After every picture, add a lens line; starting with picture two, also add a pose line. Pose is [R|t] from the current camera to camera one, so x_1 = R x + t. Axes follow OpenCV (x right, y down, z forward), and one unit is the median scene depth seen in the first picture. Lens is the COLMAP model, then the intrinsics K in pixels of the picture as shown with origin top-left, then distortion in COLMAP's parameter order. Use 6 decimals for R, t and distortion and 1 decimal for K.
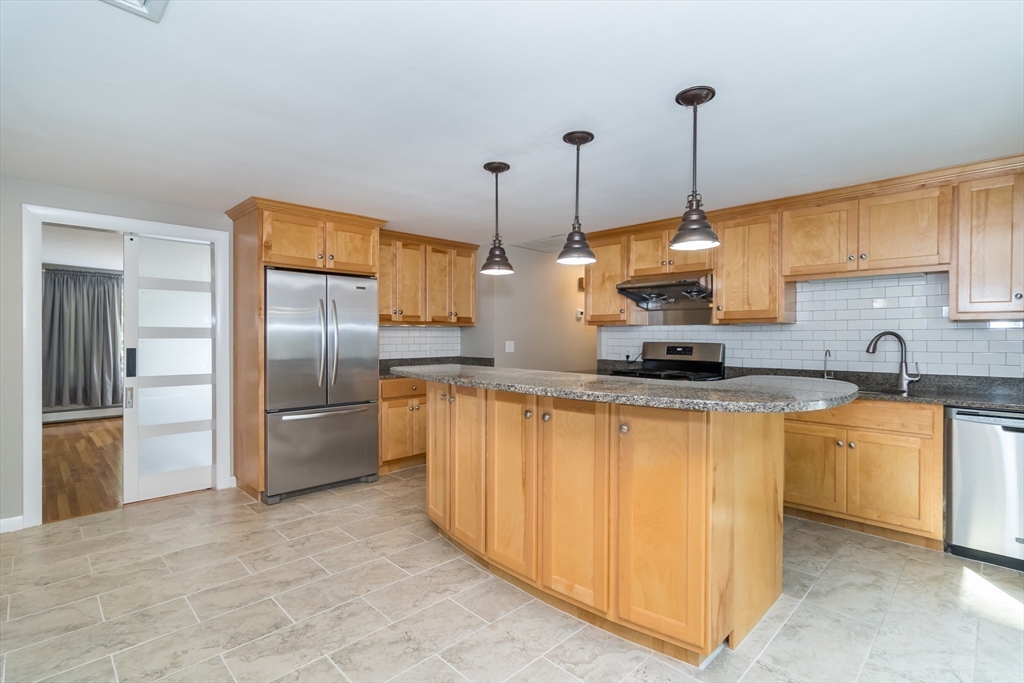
lens RADIAL K [[483.6, 0, 512.0], [0, 483.6, 341.5], [0, 0, 1]] dist [-0.000327, 0.000002]
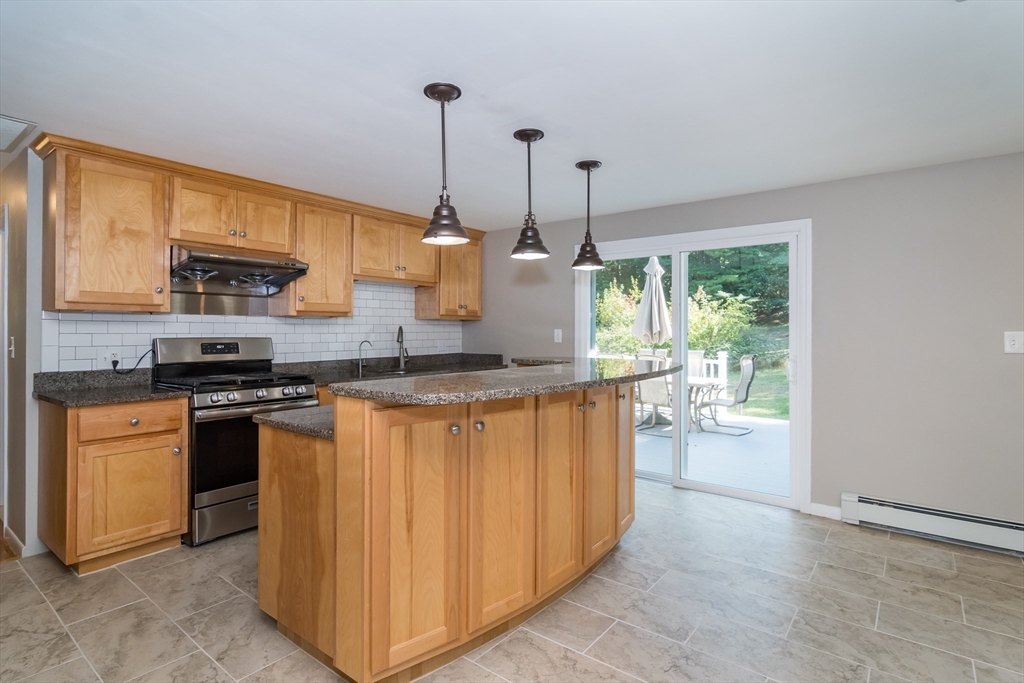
lens RADIAL K [[515.7, 0, 511.7], [0, 515.7, 327.7], [0, 0, 1]] dist [0.013236, 0.000014]
pose [[-0.116067, -0.000732, 0.993241, -0.656523], [0.006256, 0.999979, 0.001468, -0.015231], [-0.993222, 0.006384, -0.116060, 0.808814]]
